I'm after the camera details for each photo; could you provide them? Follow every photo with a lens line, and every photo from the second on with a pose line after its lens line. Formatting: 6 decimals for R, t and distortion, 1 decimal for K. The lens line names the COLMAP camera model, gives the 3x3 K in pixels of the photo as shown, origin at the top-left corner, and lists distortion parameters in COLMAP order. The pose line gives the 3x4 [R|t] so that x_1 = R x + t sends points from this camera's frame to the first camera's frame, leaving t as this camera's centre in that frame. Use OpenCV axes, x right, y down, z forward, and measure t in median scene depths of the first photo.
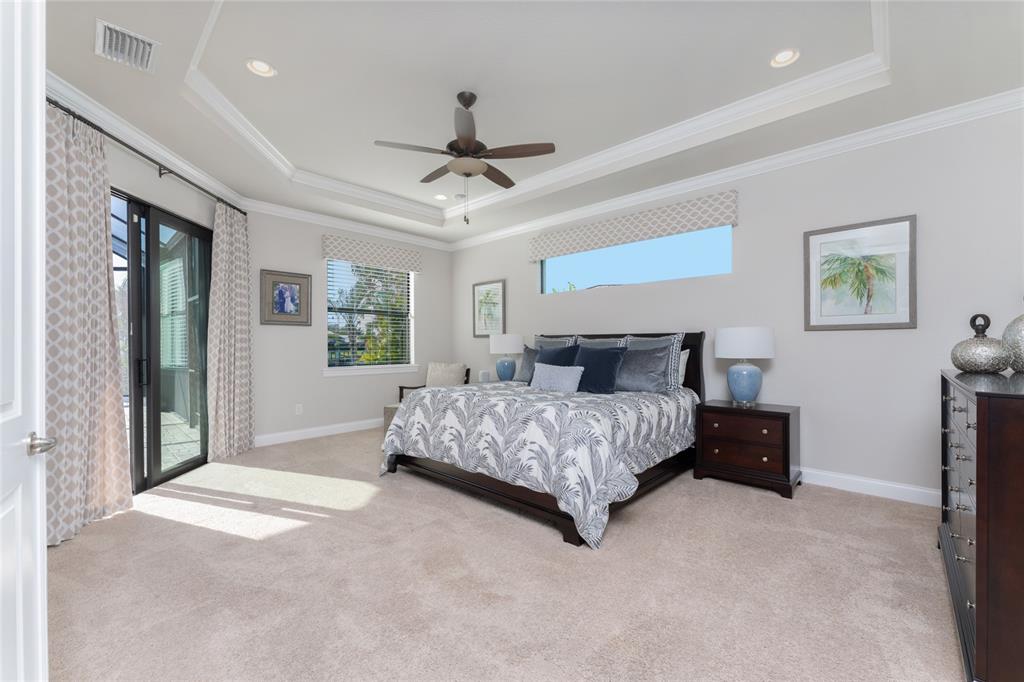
lens RADIAL K [[421.0, 0, 510.1], [0, 421.0, 343.0], [0, 0, 1]] dist [-0.017113, -0.000358]
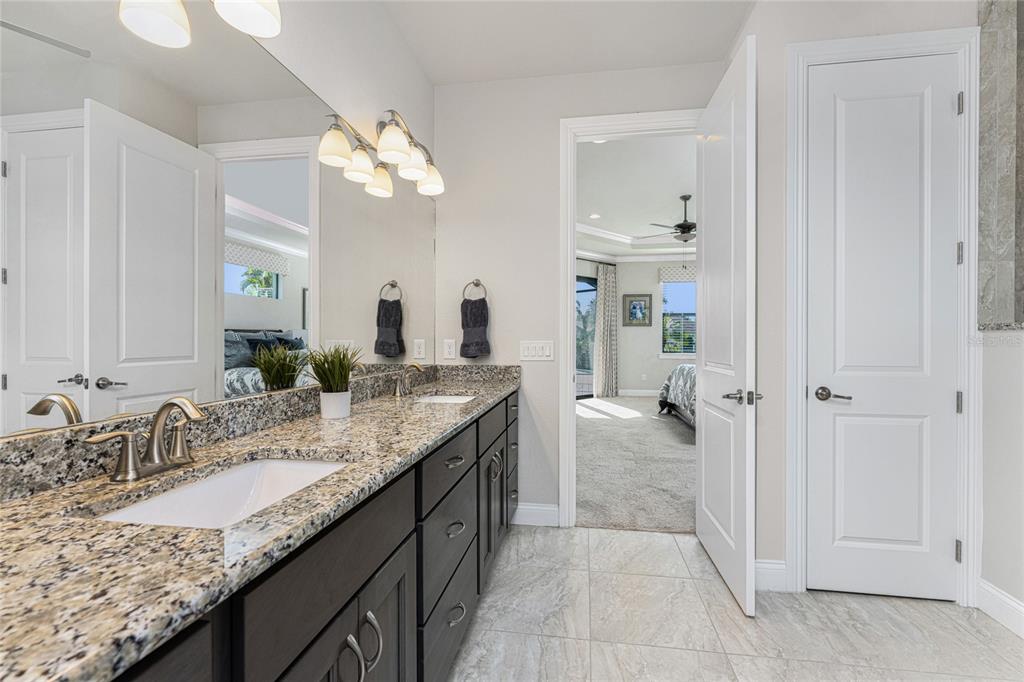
lens RADIAL K [[421.0, 0, 512.1], [0, 421.0, 341.4], [0, 0, 1]] dist [-0.017113, -0.000358]
pose [[0.566266, 0.004987, -0.824208, 0.603485], [-0.005227, 0.999983, 0.002460, 0.019249], [0.824206, 0.002915, 0.566282, -0.396289]]
